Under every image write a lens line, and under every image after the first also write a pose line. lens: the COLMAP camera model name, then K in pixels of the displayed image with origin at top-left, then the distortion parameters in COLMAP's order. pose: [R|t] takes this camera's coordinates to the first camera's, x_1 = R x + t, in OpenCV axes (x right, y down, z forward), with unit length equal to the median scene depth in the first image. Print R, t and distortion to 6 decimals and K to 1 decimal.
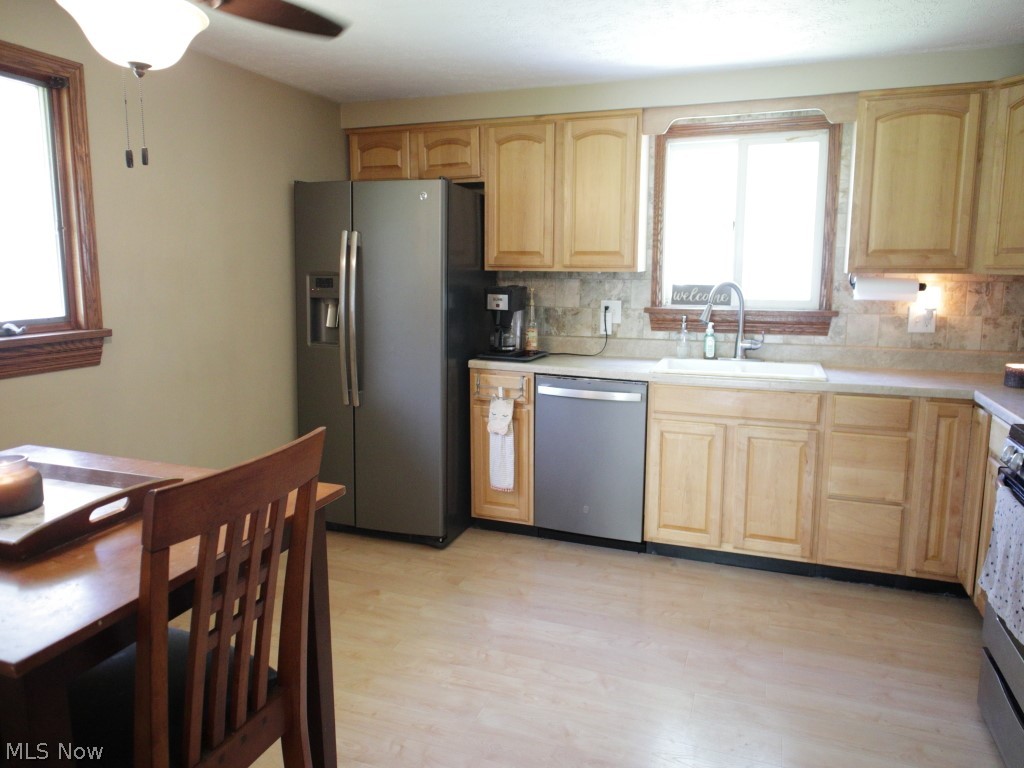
lens RADIAL K [[685.3, 0, 514.6], [0, 685.3, 361.7], [0, 0, 1]] dist [-0.001946, 0.000466]
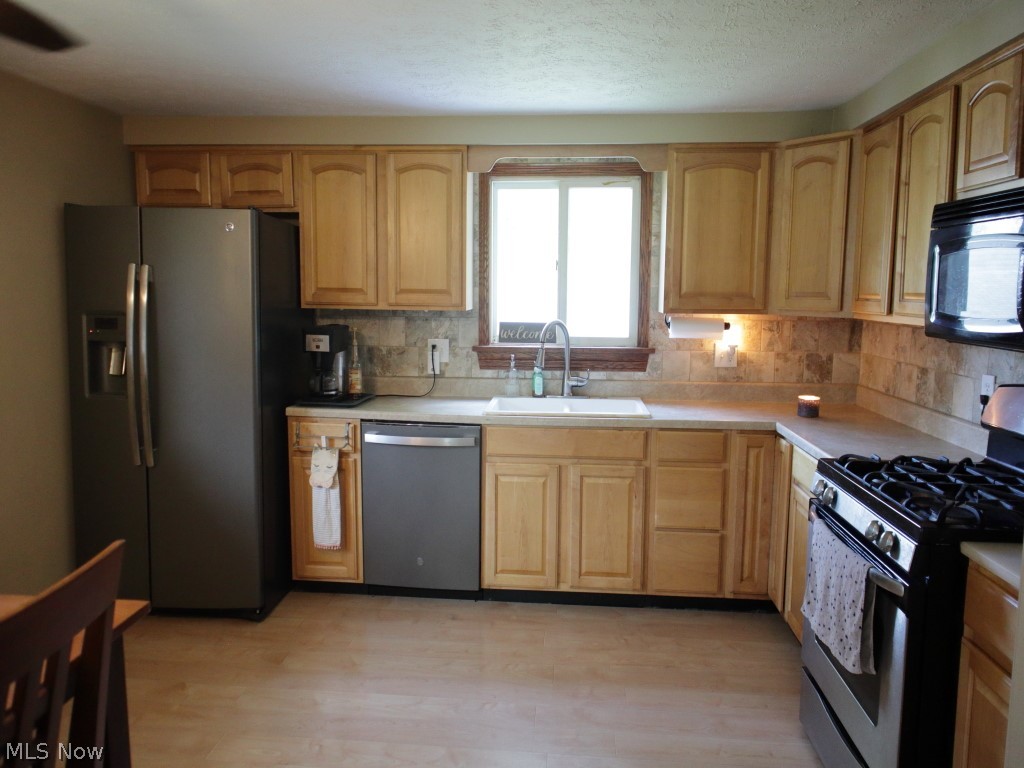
lens RADIAL K [[683.6, 0, 511.8], [0, 683.6, 367.1], [0, 0, 1]] dist [0.000993, -0.000665]
pose [[0.963434, -0.022497, 0.267000, -0.020076], [0.029736, 0.999291, -0.023098, -0.026959], [-0.266291, 0.030193, 0.963420, 0.047483]]
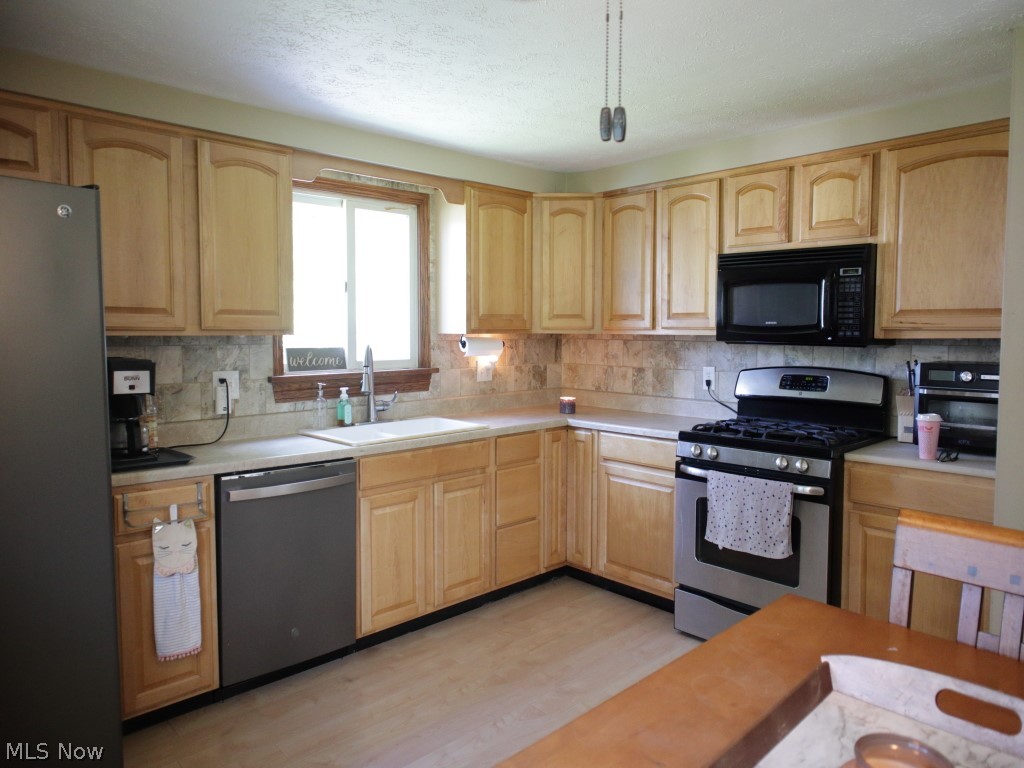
lens RADIAL K [[686.3, 0, 509.6], [0, 686.3, 375.9], [0, 0, 1]] dist [-0.002042, -0.000673]
pose [[0.449344, -0.063792, 0.891079, -0.475890], [0.125286, 0.992090, 0.007846, -0.054478], [-0.884530, 0.108114, 0.453781, 0.386680]]
